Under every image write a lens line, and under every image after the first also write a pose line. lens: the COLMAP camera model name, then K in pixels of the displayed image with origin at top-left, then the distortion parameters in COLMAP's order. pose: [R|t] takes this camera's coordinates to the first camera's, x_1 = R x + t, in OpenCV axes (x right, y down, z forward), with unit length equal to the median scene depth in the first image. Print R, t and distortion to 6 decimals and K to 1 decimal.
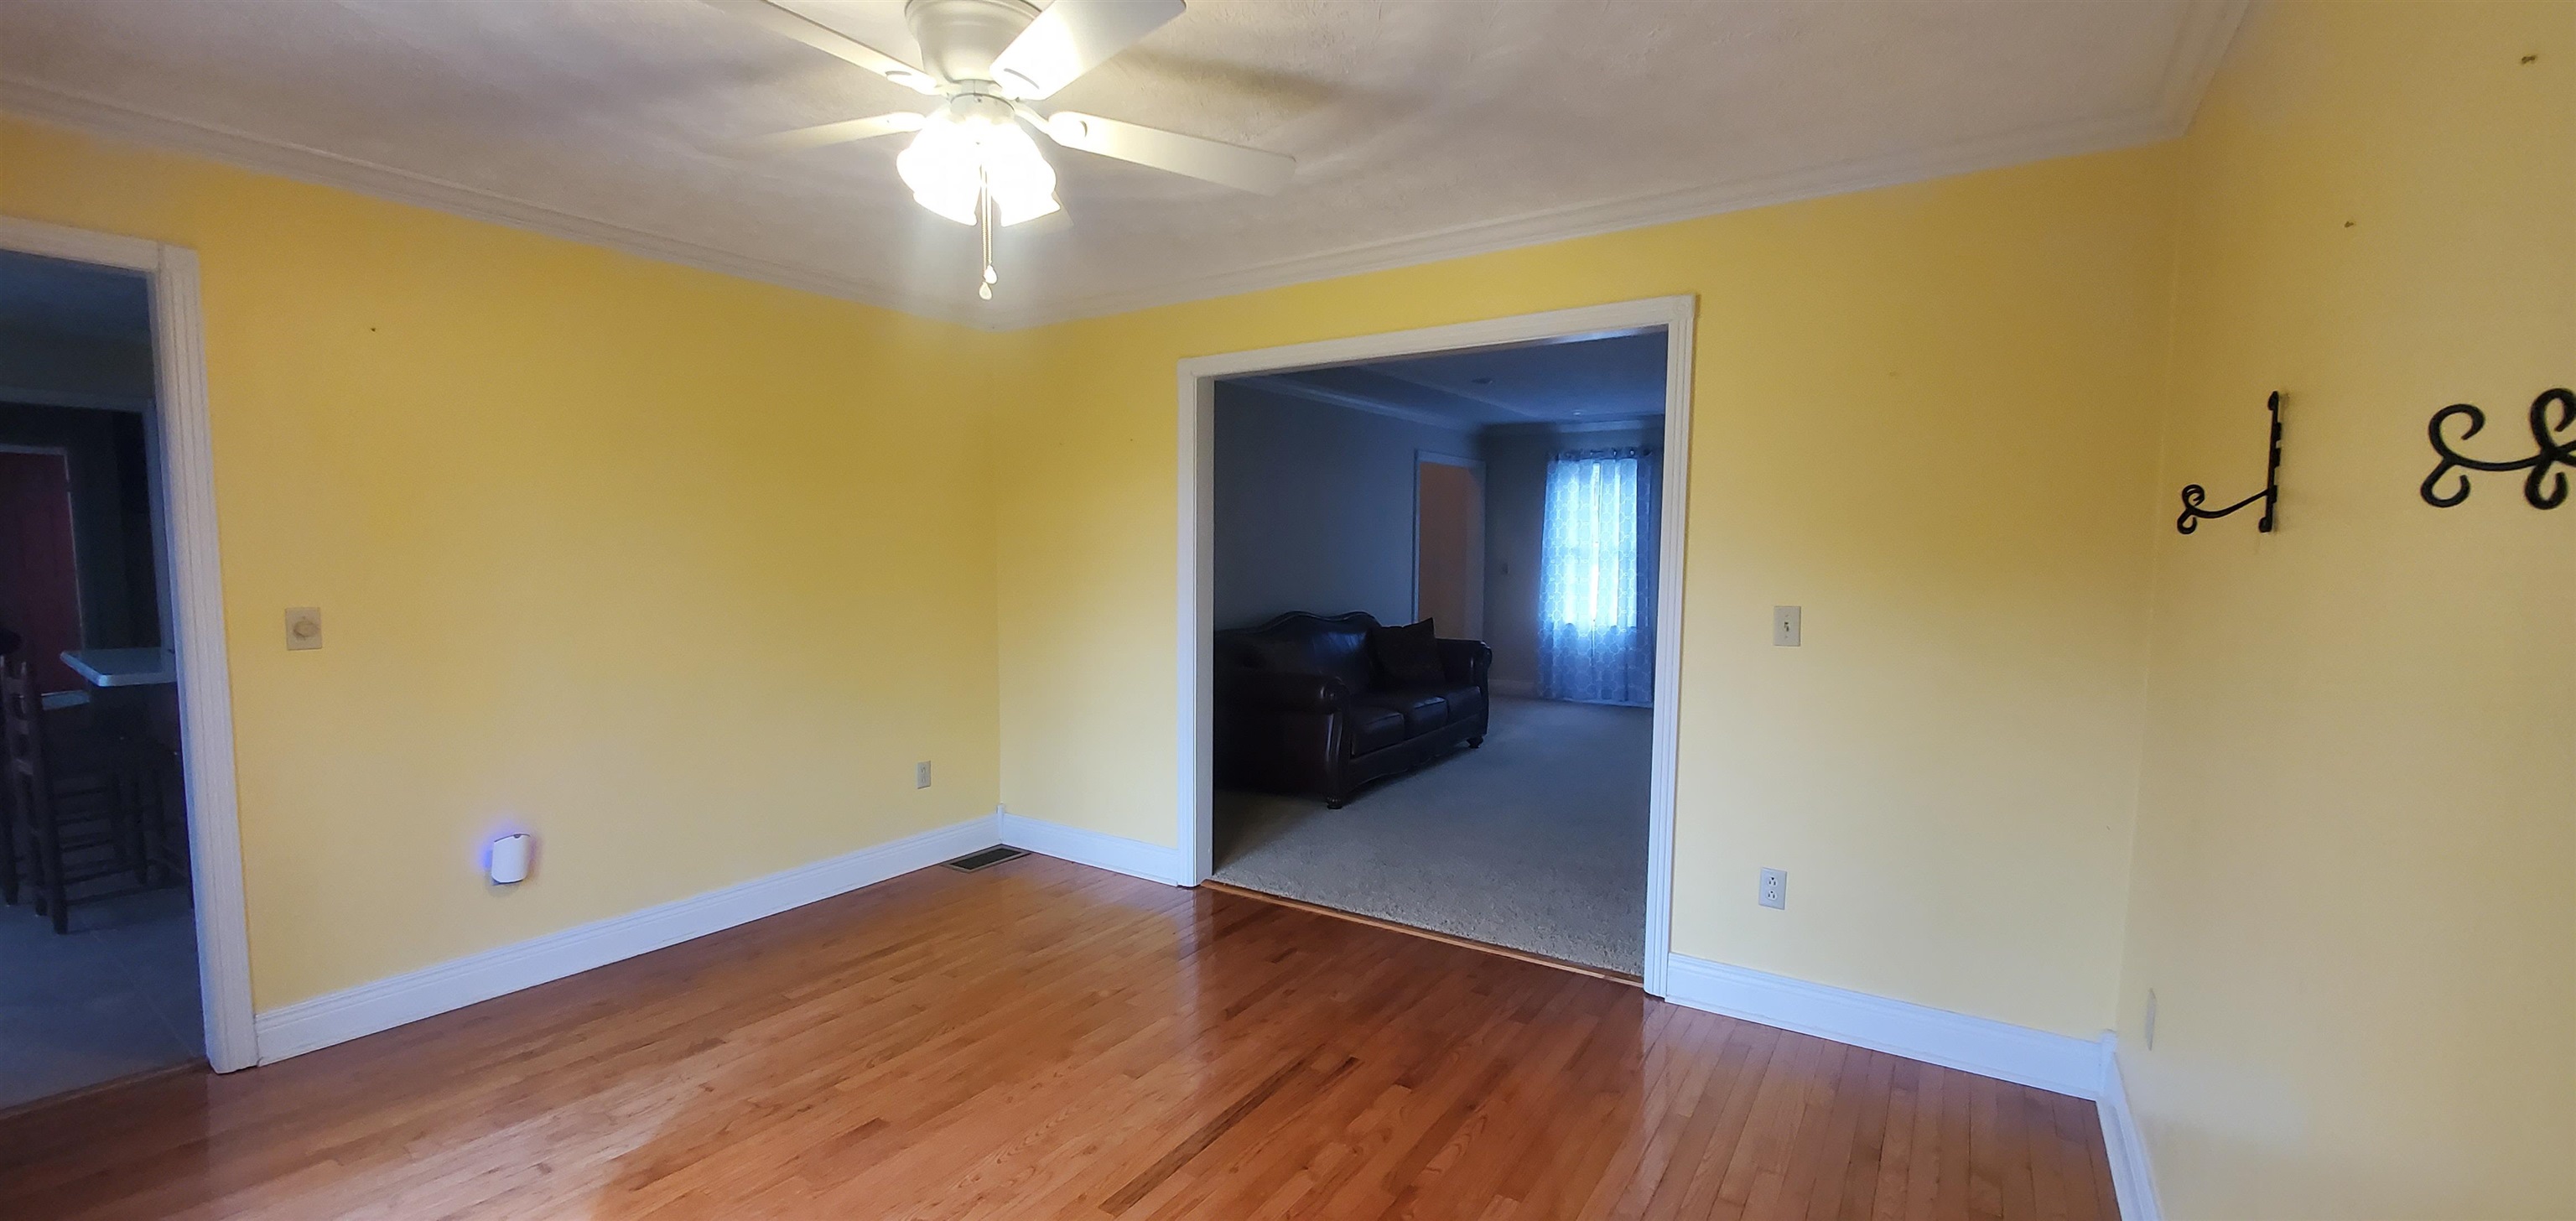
lens RADIAL K [[973.3, 0, 1288.0], [0, 973.3, 610.5], [0, 0, 1]] dist [0.002531, 0.000038]
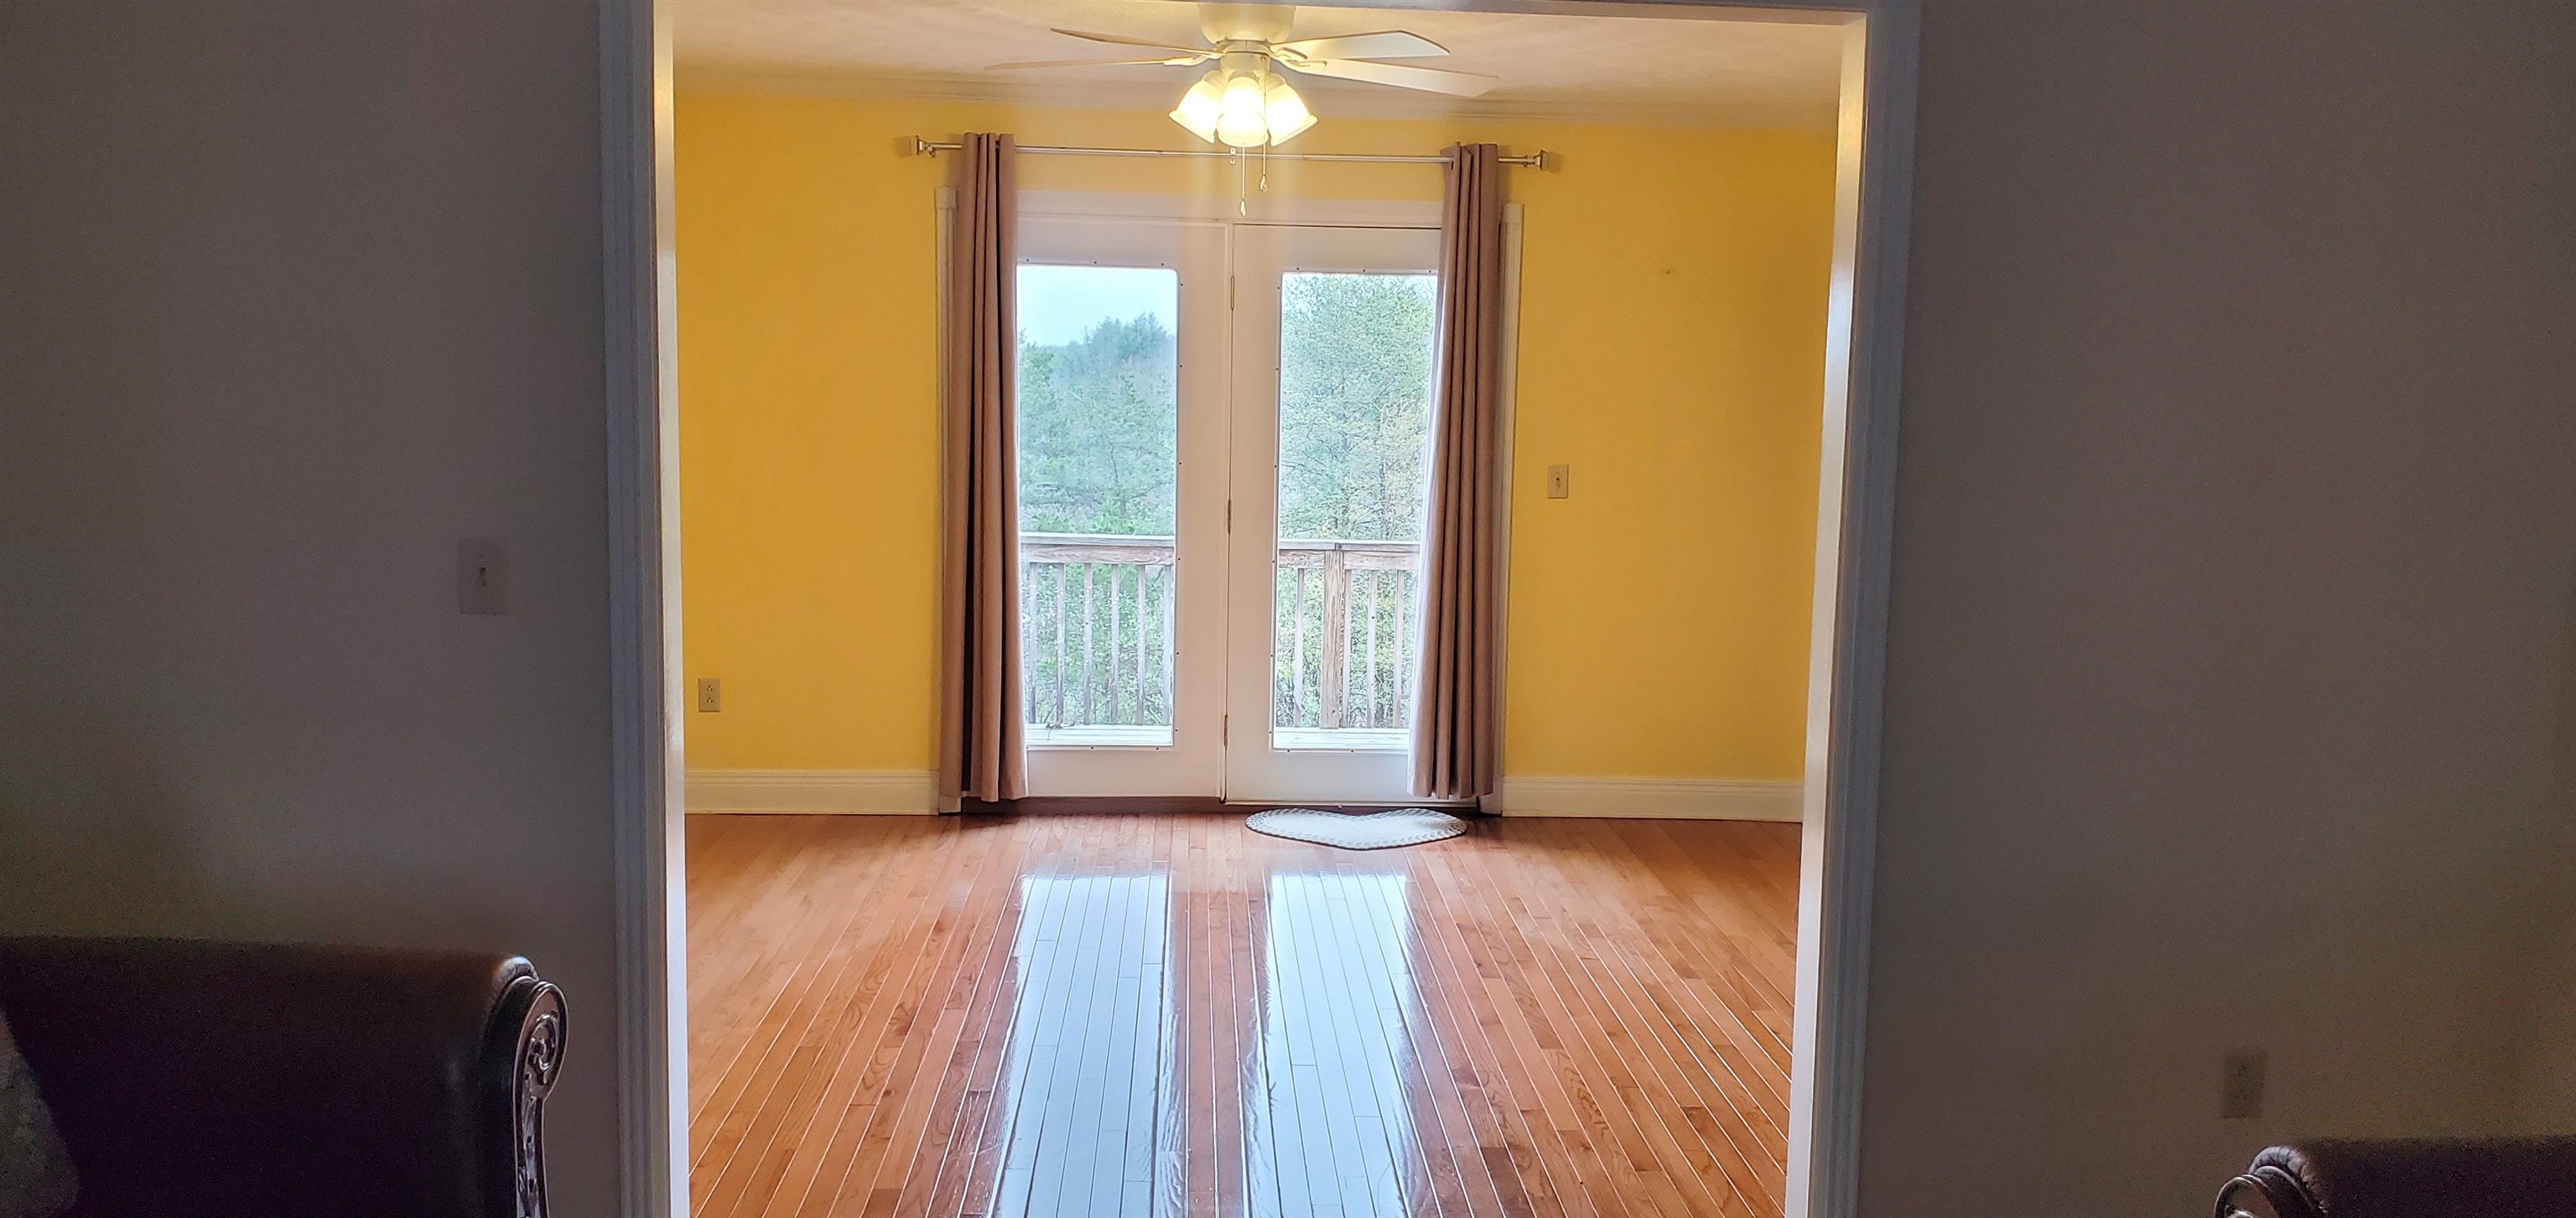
lens RADIAL K [[1979.2, 0, 1288.0], [0, 1979.2, 609.0], [0, 0, 1]] dist [0.000197, -0.000013]
pose [[-0.792096, 0.039687, -0.609105, 0.966101], [-0.074979, 0.984001, 0.161618, -0.194158], [0.605774, 0.173688, -0.776448, 2.527261]]
